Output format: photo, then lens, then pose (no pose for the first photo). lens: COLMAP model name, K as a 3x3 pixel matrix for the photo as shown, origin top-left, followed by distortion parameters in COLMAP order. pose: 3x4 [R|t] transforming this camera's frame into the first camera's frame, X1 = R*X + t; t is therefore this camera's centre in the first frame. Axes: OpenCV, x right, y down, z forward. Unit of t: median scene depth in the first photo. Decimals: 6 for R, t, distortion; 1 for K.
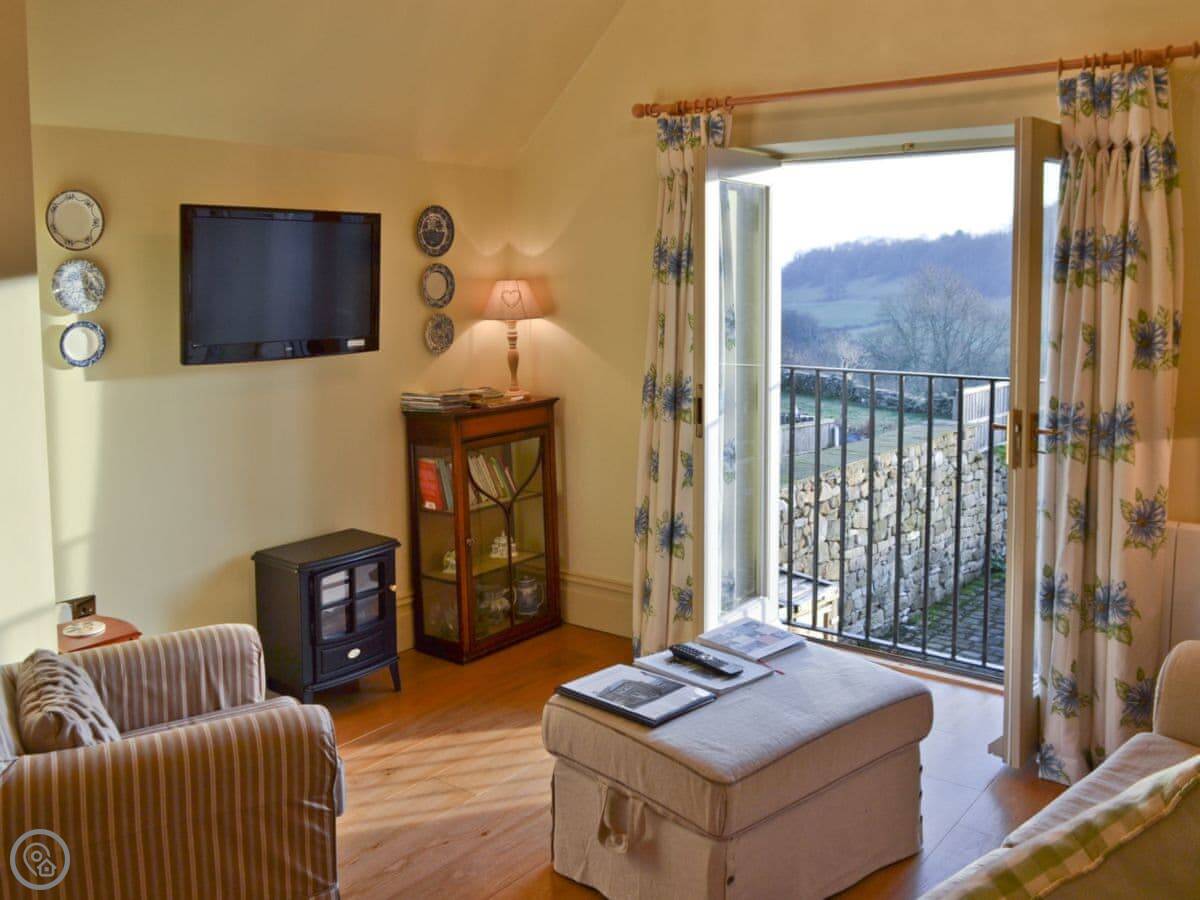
lens RADIAL K [[1084.5, 0, 600.7], [0, 1084.5, 366.5], [0, 0, 1]] dist [-0.058874, 0.000818]
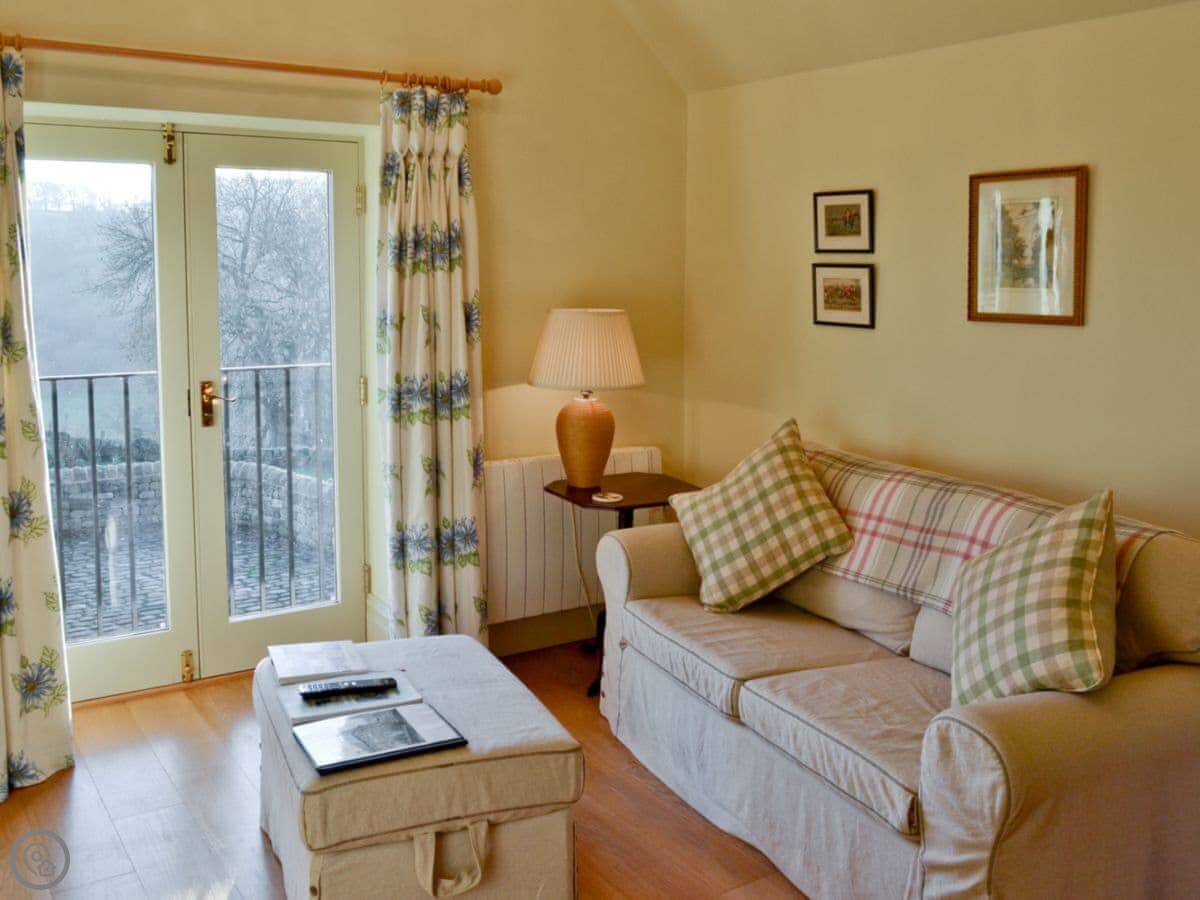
lens RADIAL K [[1085.3, 0, 598.8], [0, 1085.3, 381.8], [0, 0, 1]] dist [-0.070161, 0.013347]
pose [[0.316335, -0.094196, 0.943959, -0.603868], [0.070592, 0.994637, 0.075597, -0.034290], [-0.946017, 0.042722, 0.321288, 0.447512]]
